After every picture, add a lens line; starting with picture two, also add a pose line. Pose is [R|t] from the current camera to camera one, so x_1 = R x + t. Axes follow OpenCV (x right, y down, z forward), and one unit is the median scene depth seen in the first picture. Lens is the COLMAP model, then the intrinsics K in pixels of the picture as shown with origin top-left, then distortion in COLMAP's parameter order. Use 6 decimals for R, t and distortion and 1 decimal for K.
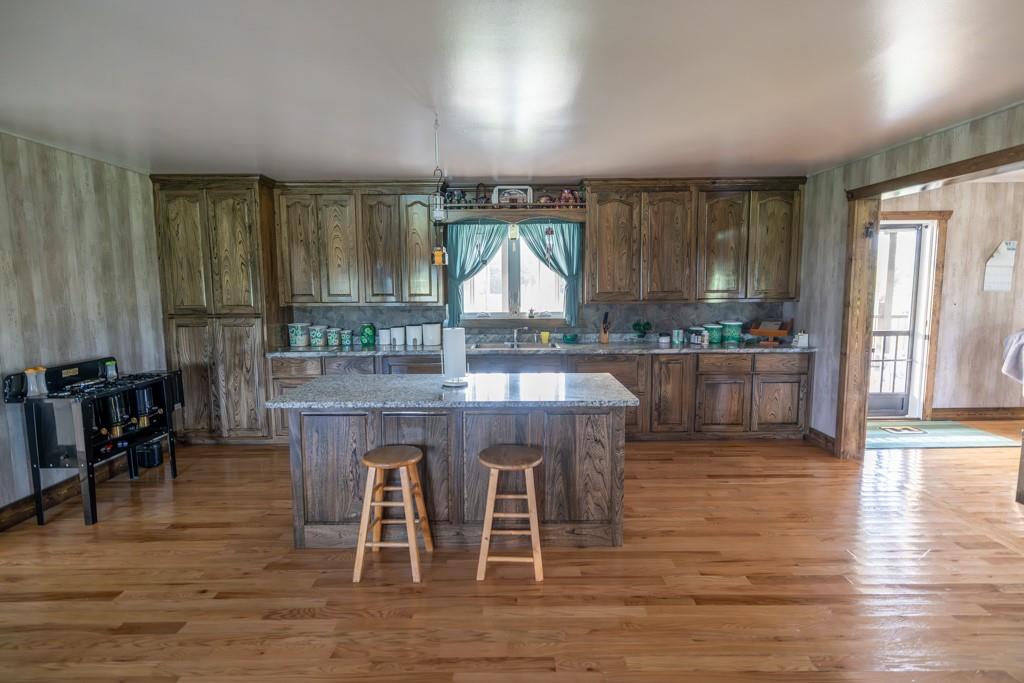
lens RADIAL K [[526.6, 0, 514.6], [0, 526.6, 344.4], [0, 0, 1]] dist [-0.000907, 0.001454]
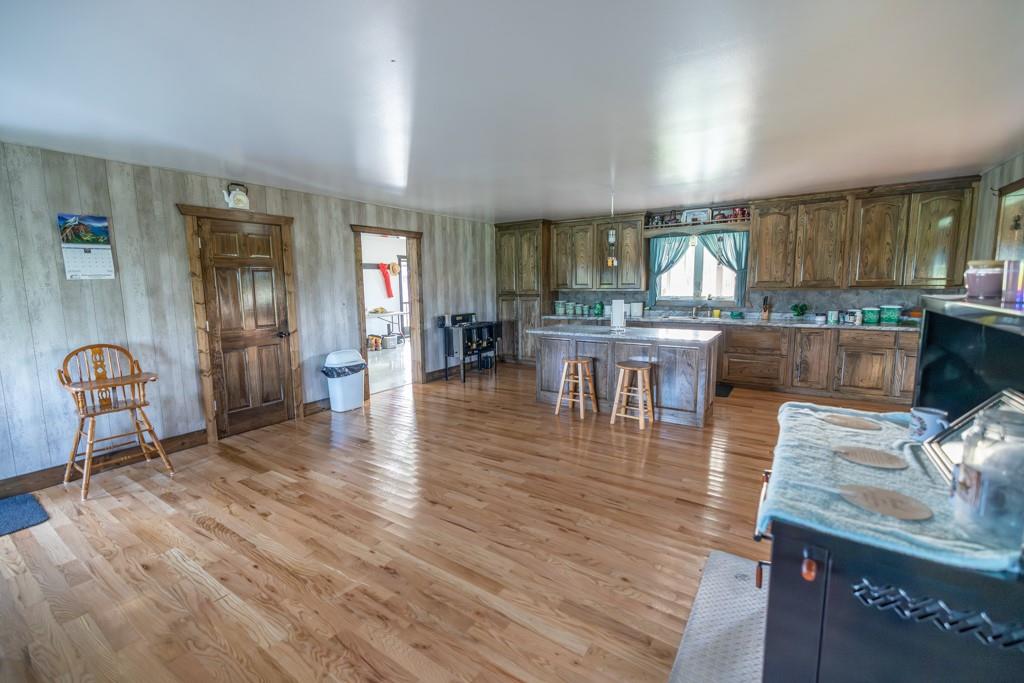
lens RADIAL K [[436.4, 0, 507.7], [0, 436.4, 337.5], [0, 0, 1]] dist [0.000152, 0.000380]
pose [[0.830994, 0.062527, -0.552757, 0.269315], [-0.052354, 0.998043, 0.034189, 0.044387], [0.553813, 0.000528, 0.832641, -0.323536]]
